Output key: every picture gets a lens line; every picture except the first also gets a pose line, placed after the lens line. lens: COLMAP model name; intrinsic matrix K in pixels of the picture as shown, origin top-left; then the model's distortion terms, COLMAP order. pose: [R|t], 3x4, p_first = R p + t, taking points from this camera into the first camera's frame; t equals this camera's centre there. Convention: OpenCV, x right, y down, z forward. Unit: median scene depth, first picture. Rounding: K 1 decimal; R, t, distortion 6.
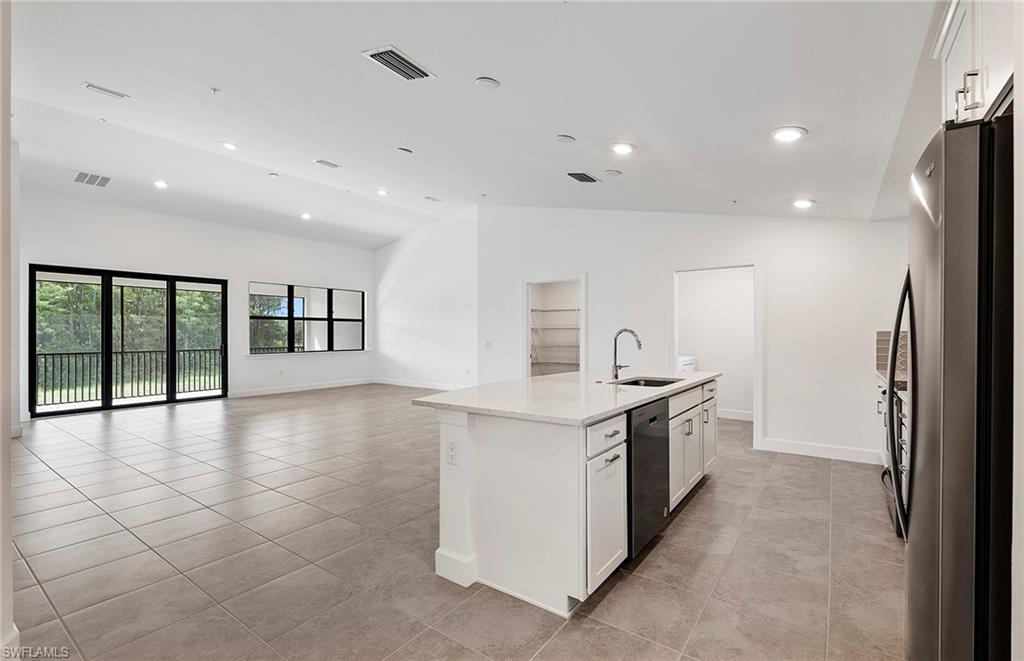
lens RADIAL K [[449.5, 0, 516.1], [0, 449.5, 333.3], [0, 0, 1]] dist [-0.002776, -0.000521]
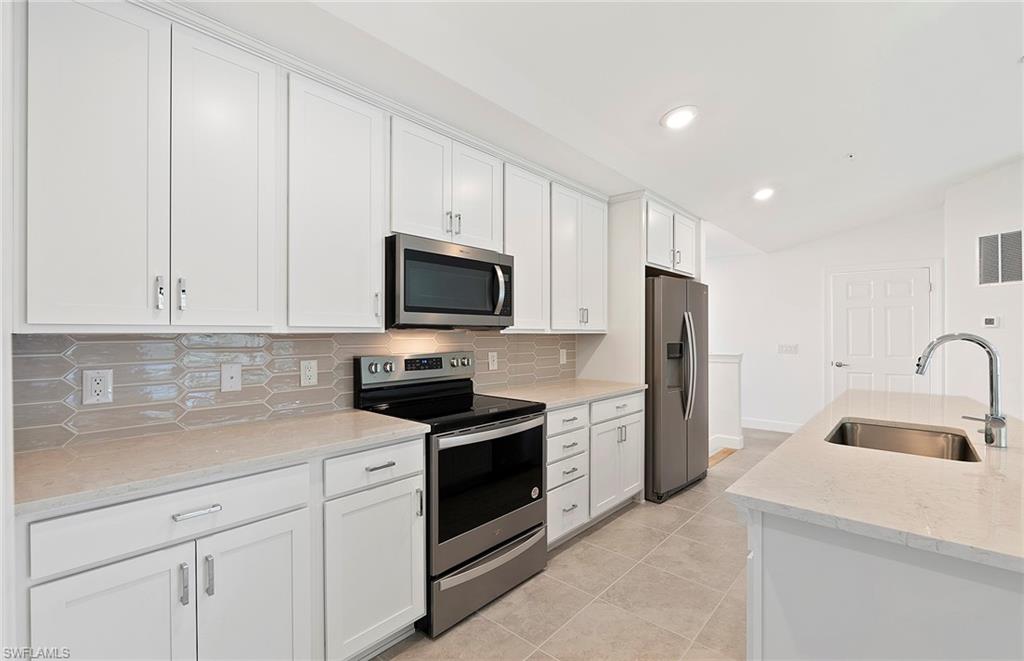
lens RADIAL K [[449.5, 0, 516.1], [0, 449.5, 333.3], [0, 0, 1]] dist [-0.002776, -0.000521]
pose [[-0.994511, -0.004046, 0.104558, 0.266105], [-0.004116, 0.999991, -0.000453, -0.001881], [-0.104555, -0.000880, -0.994519, 0.611442]]
